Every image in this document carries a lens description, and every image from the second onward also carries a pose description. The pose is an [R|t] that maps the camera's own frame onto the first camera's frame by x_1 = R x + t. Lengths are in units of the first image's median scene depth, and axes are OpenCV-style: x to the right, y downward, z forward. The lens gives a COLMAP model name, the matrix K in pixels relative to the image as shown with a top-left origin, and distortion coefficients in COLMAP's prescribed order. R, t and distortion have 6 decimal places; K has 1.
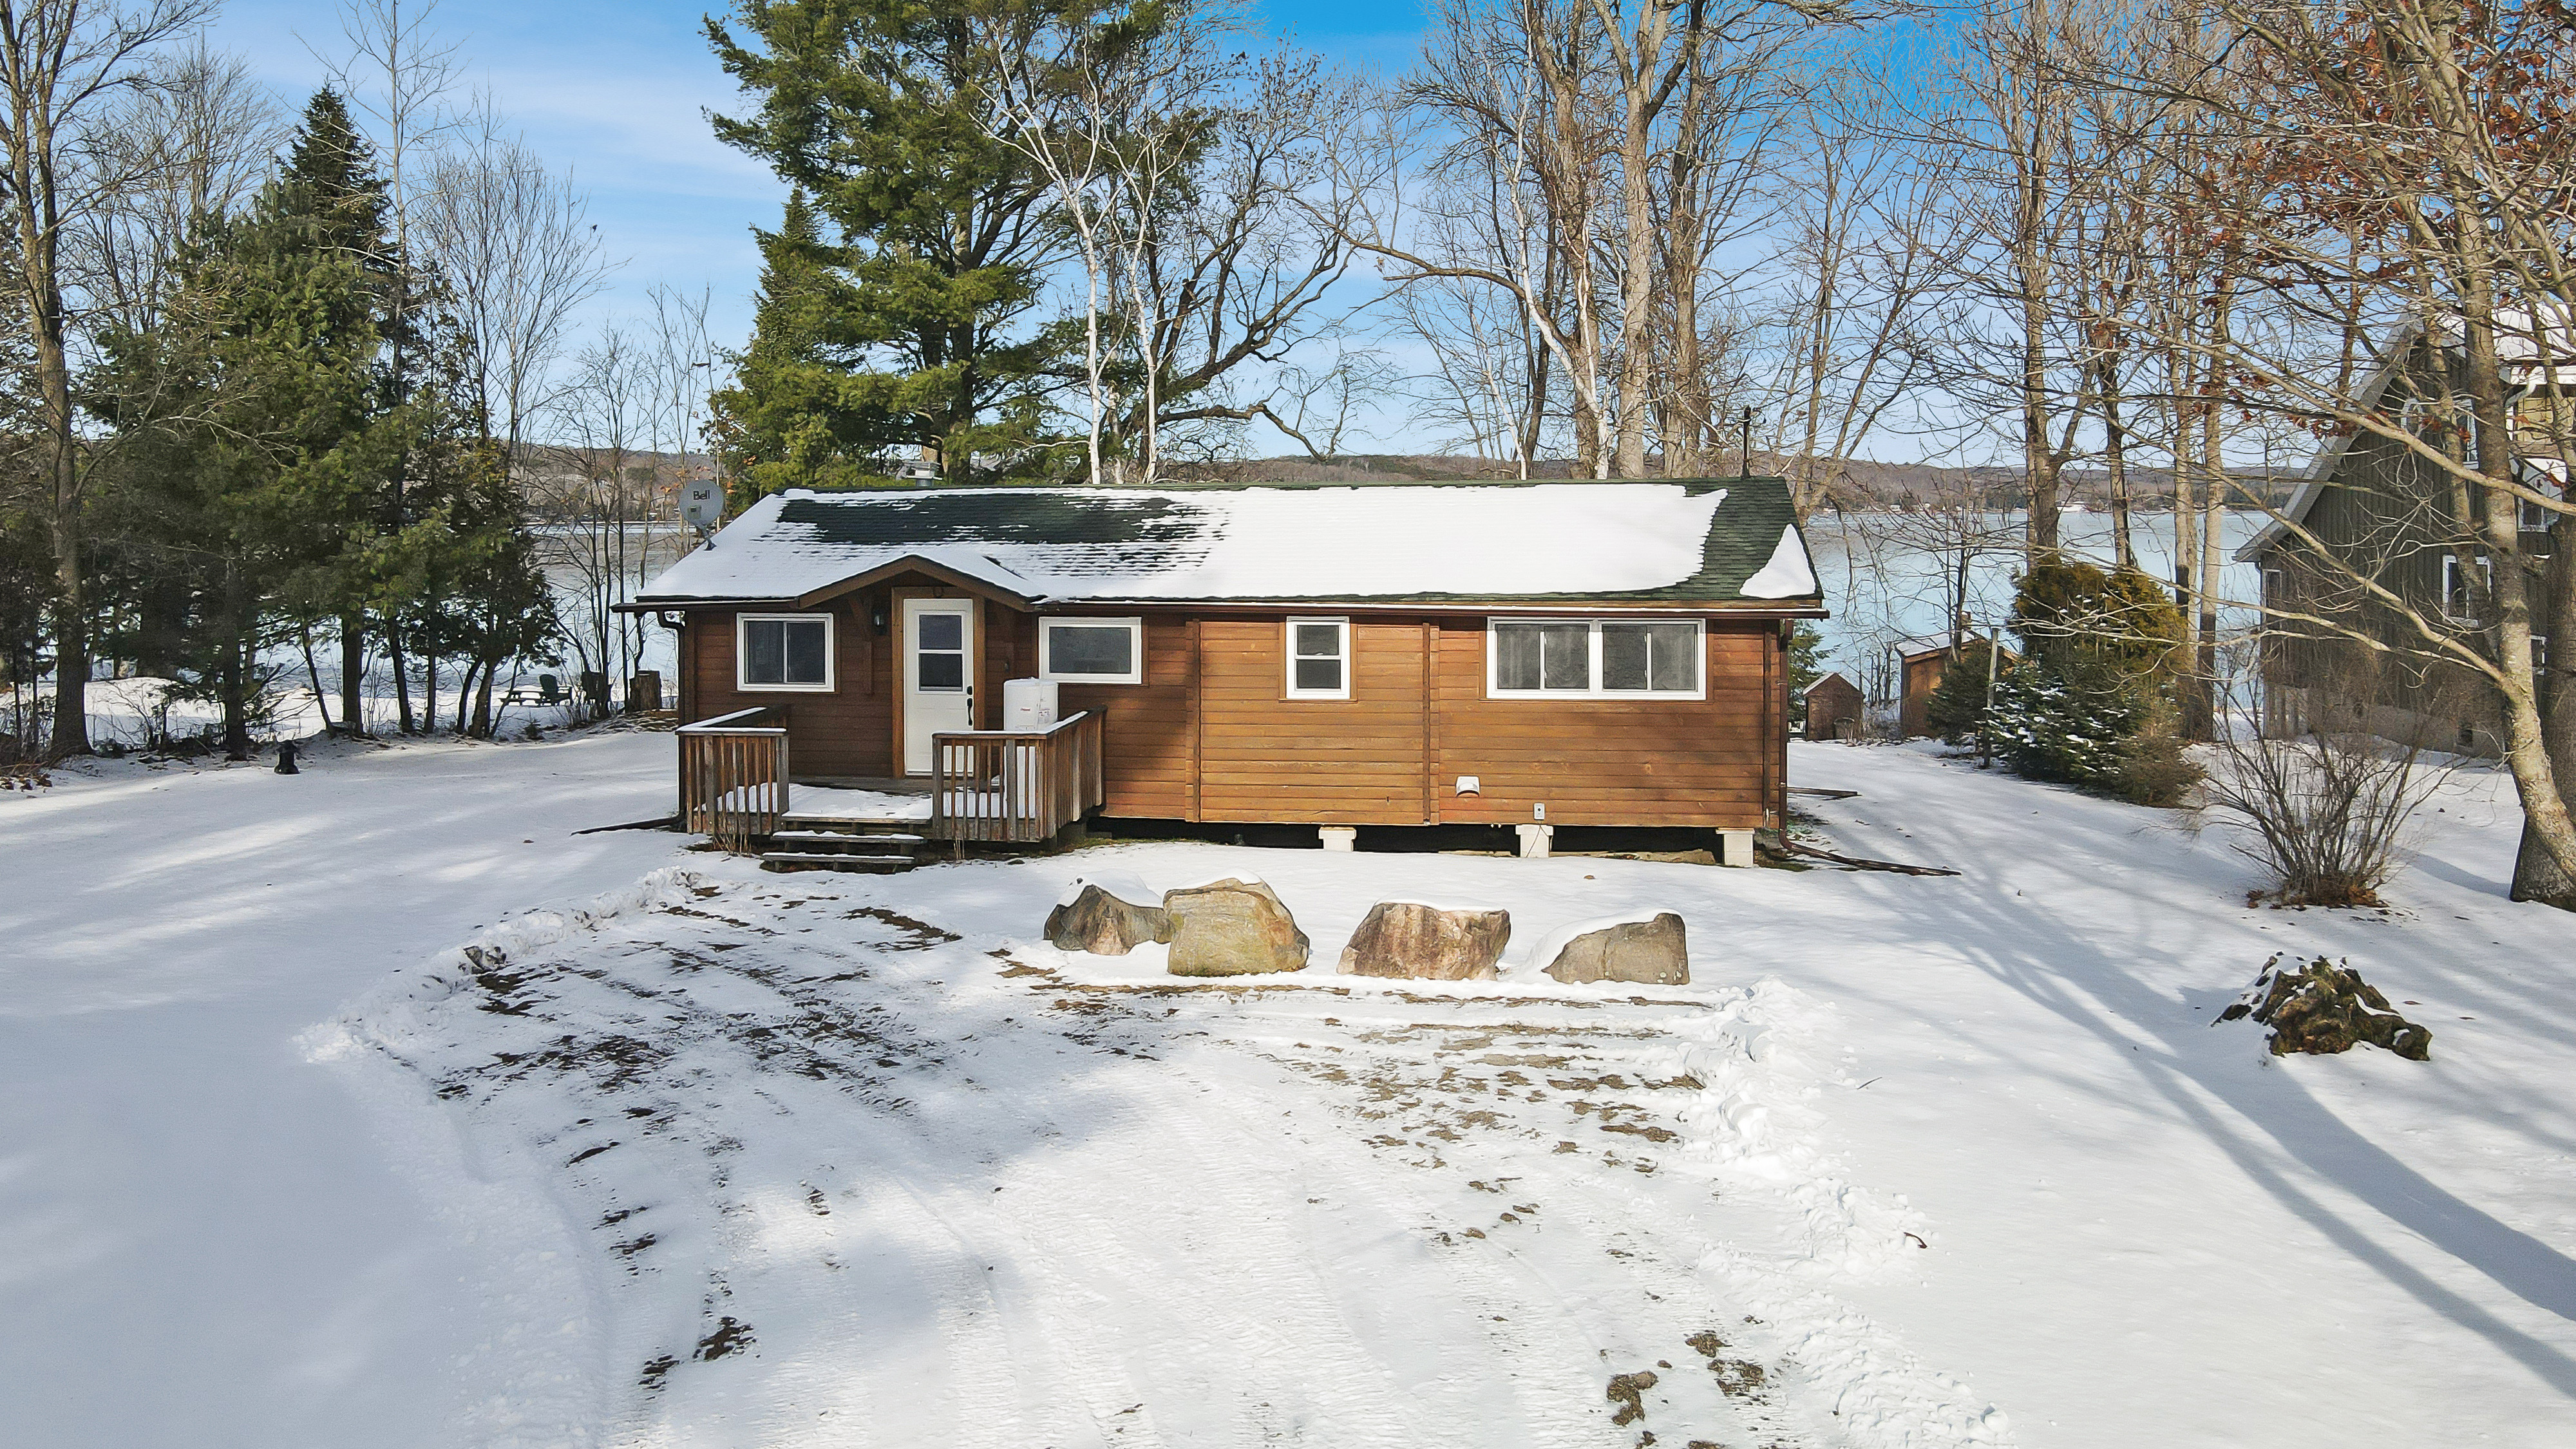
lens RADIAL K [[1984.4, 0, 1307.1], [0, 1984.4, 533.9], [0, 0, 1]] dist [0.001101, 0.024063]
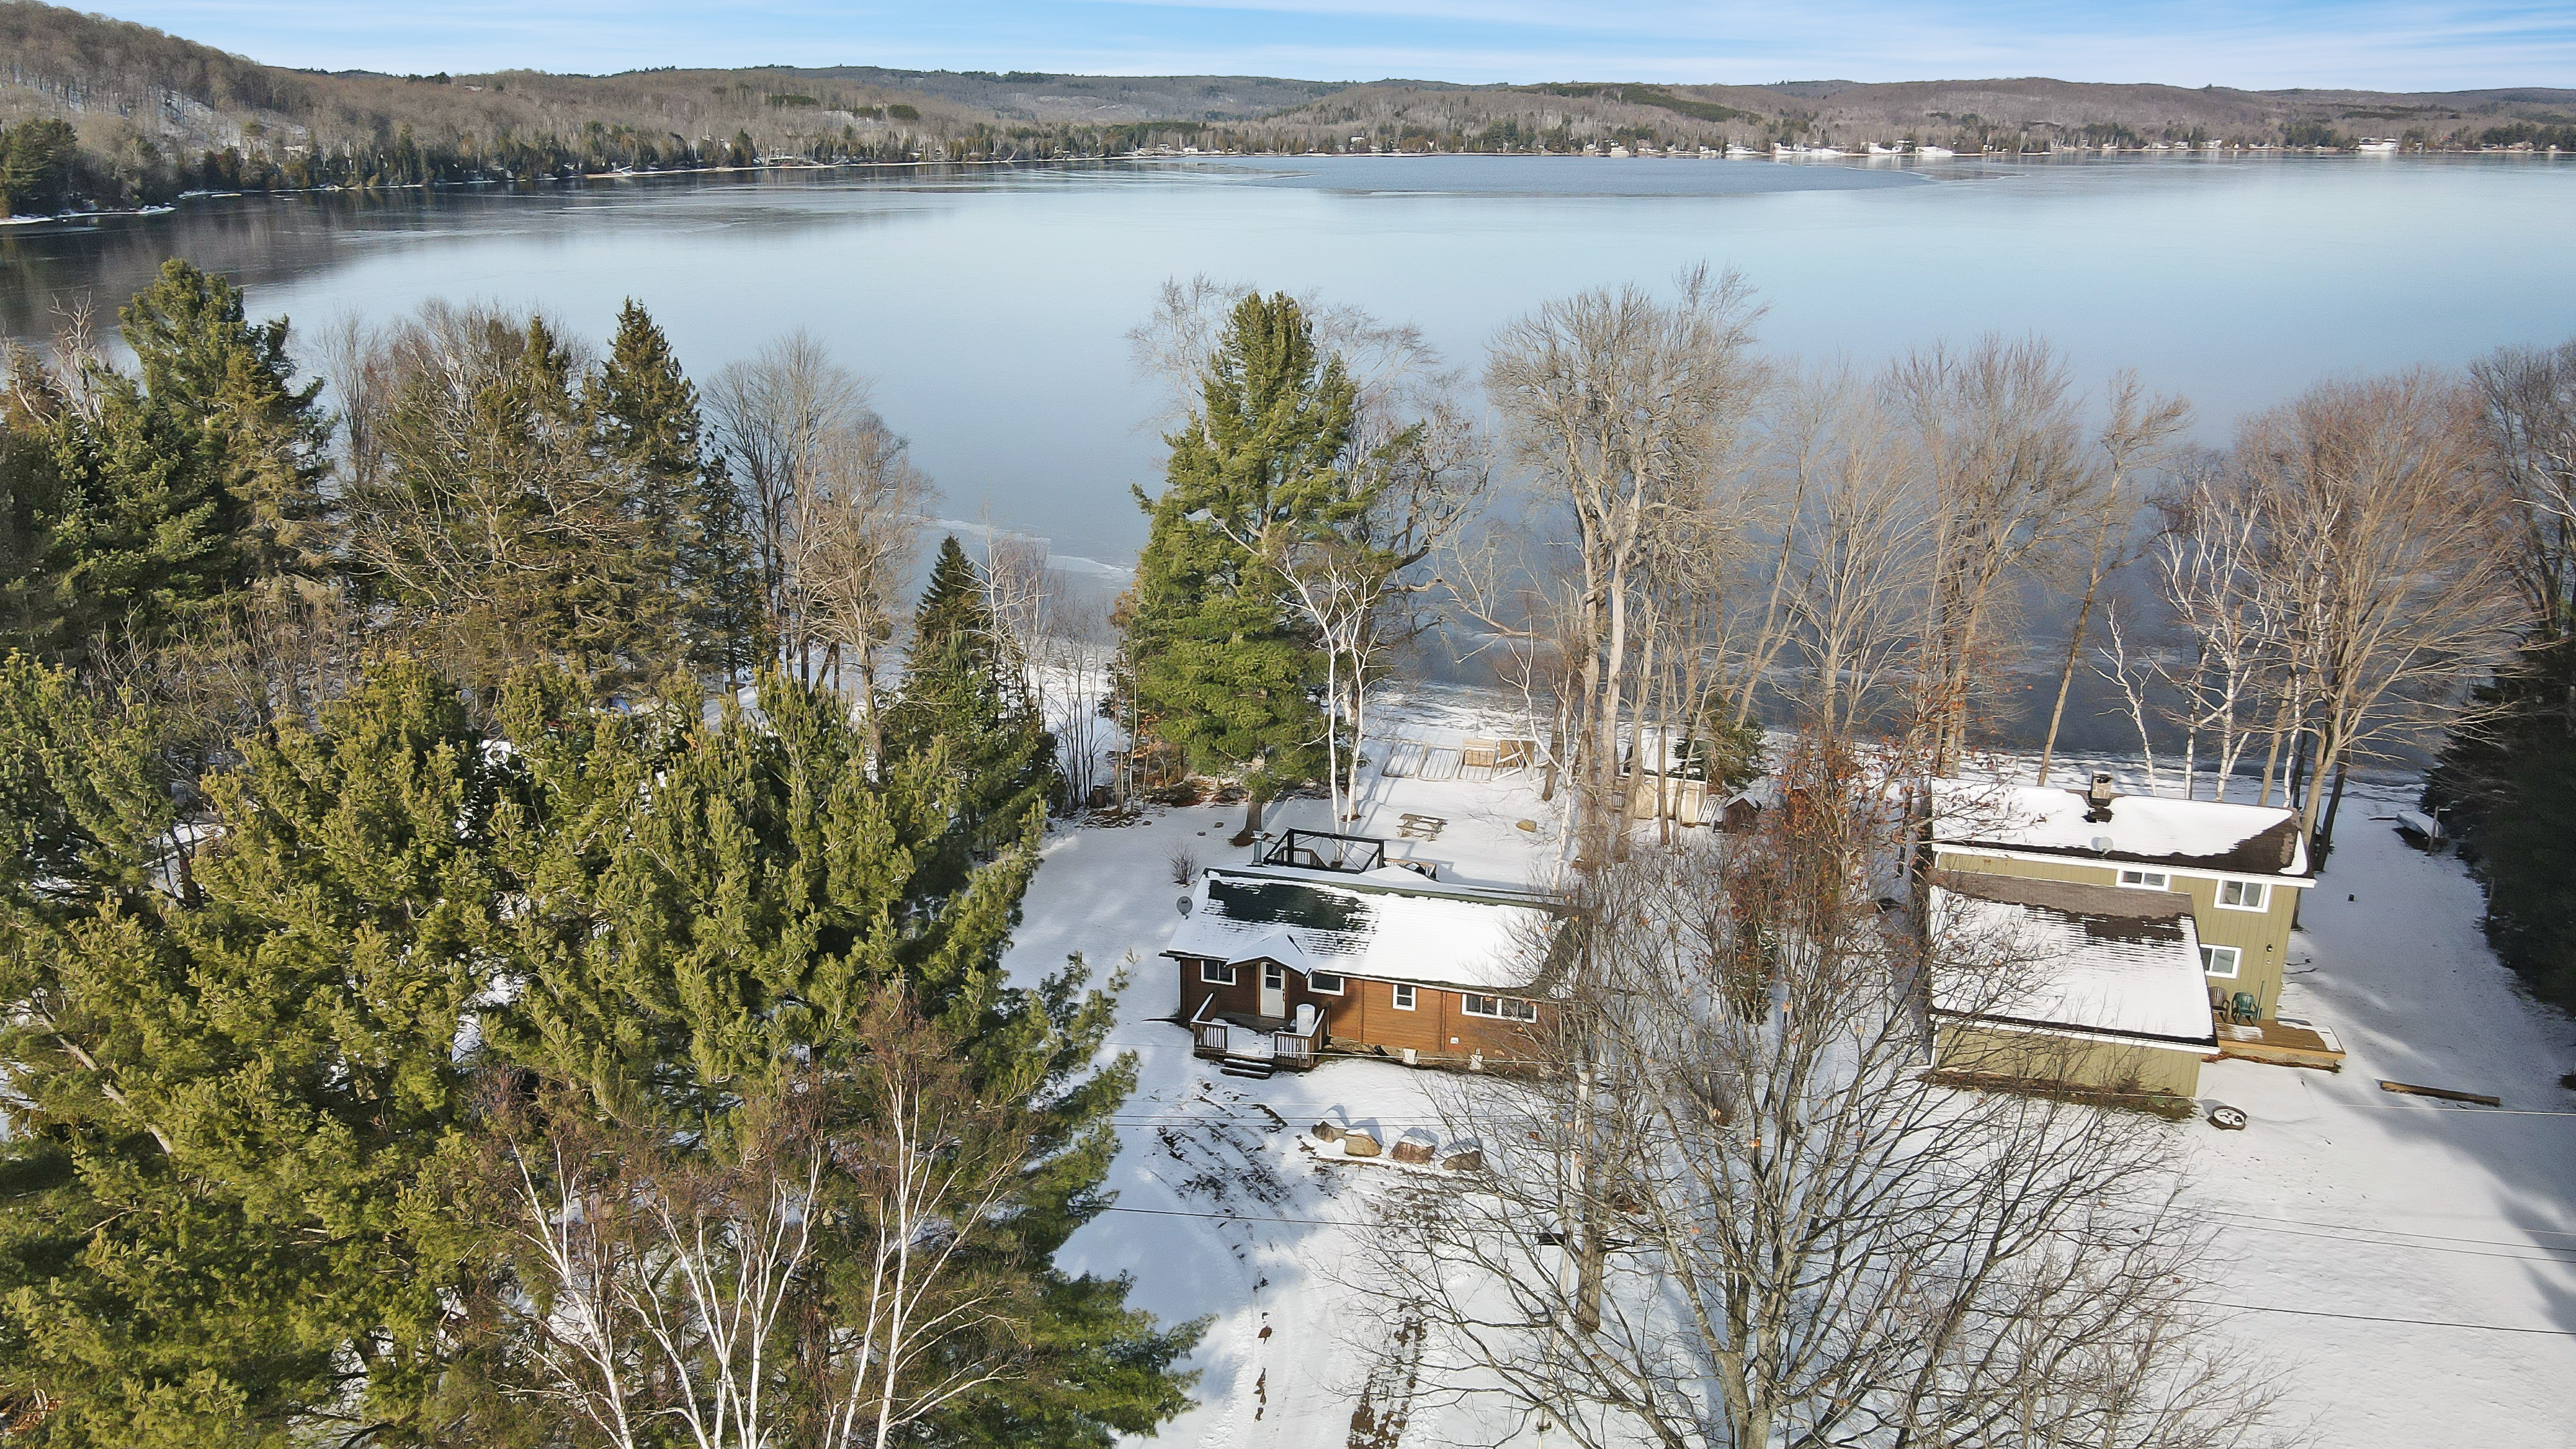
lens RADIAL K [[1984.4, 0, 1293.9], [0, 1984.4, 744.3], [0, 0, 1]] dist [0.001101, 0.024063]
pose [[0.991683, 0.050890, -0.118215, 0.109372], [-0.013349, 0.954225, 0.298792, -0.742886], [0.128010, -0.294729, 0.946968, -1.063944]]
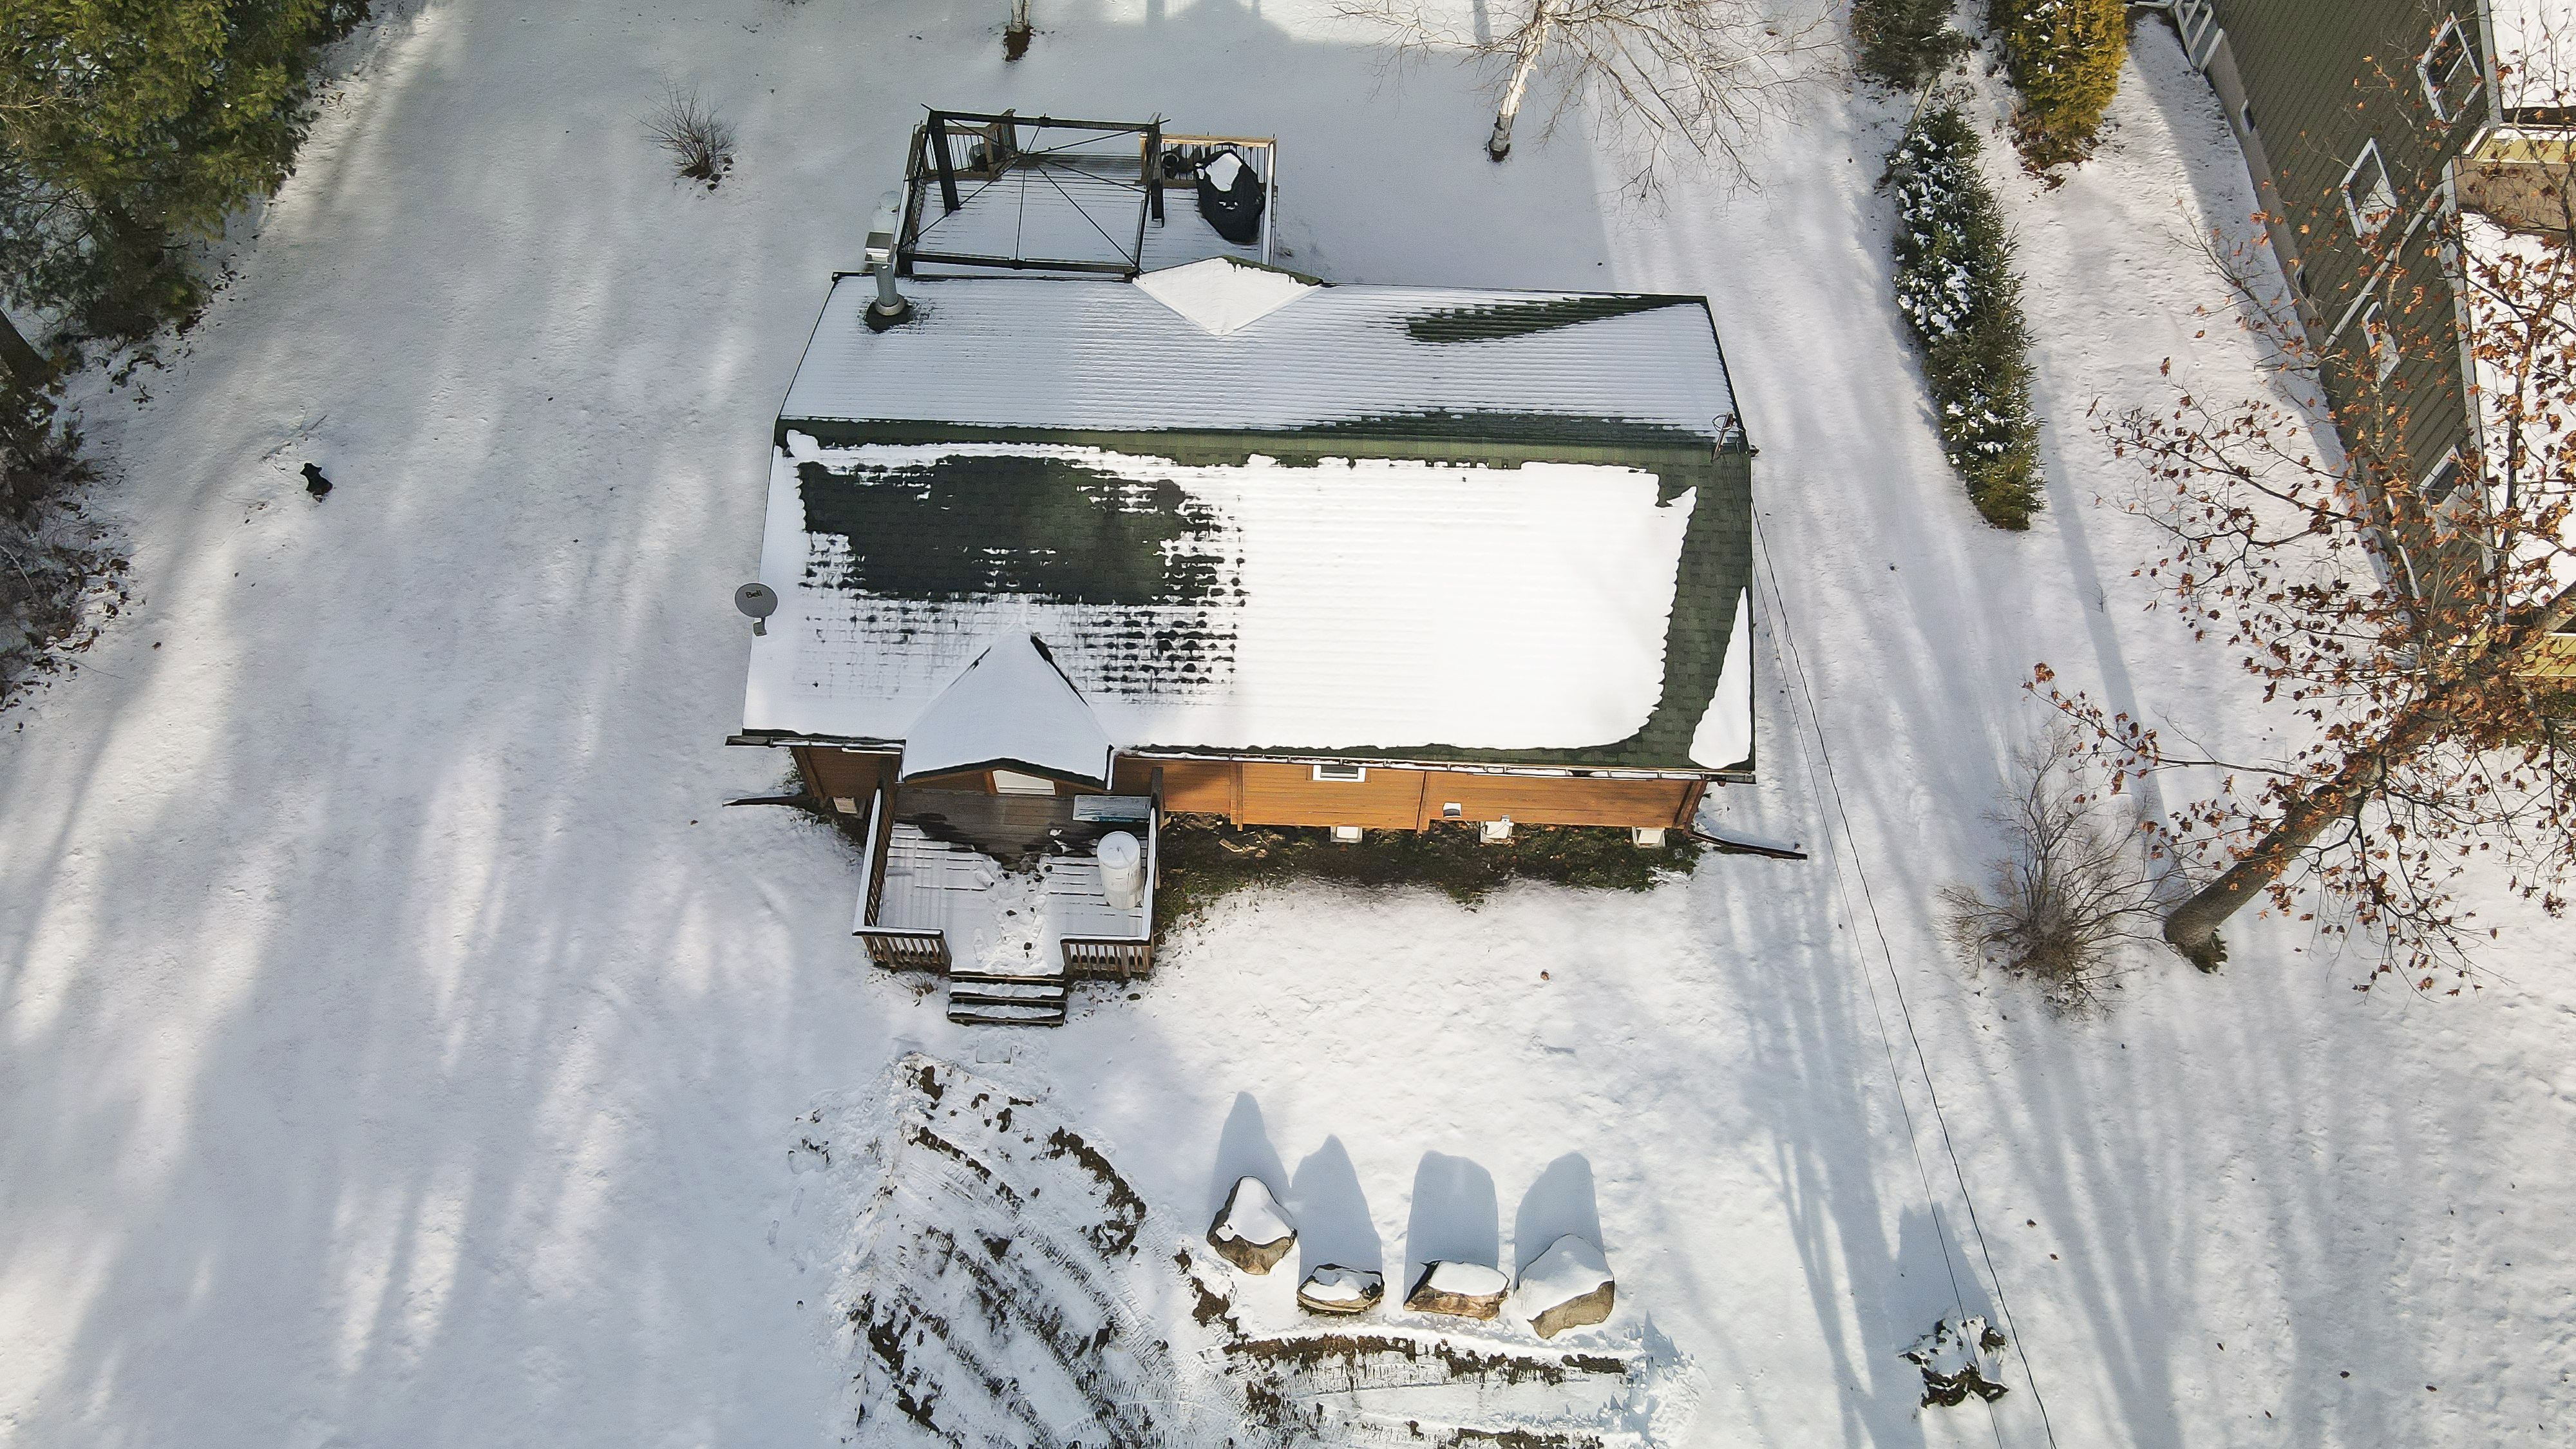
lens RADIAL K [[1984.4, 0, 1291.4], [0, 1984.4, 804.8], [0, 0, 1]] dist [0.001101, 0.024063]
pose [[0.995450, -0.078460, 0.054074, -0.059748], [-0.004912, 0.524470, 0.851415, -0.625034], [-0.095163, -0.847806, 0.521698, 0.224922]]
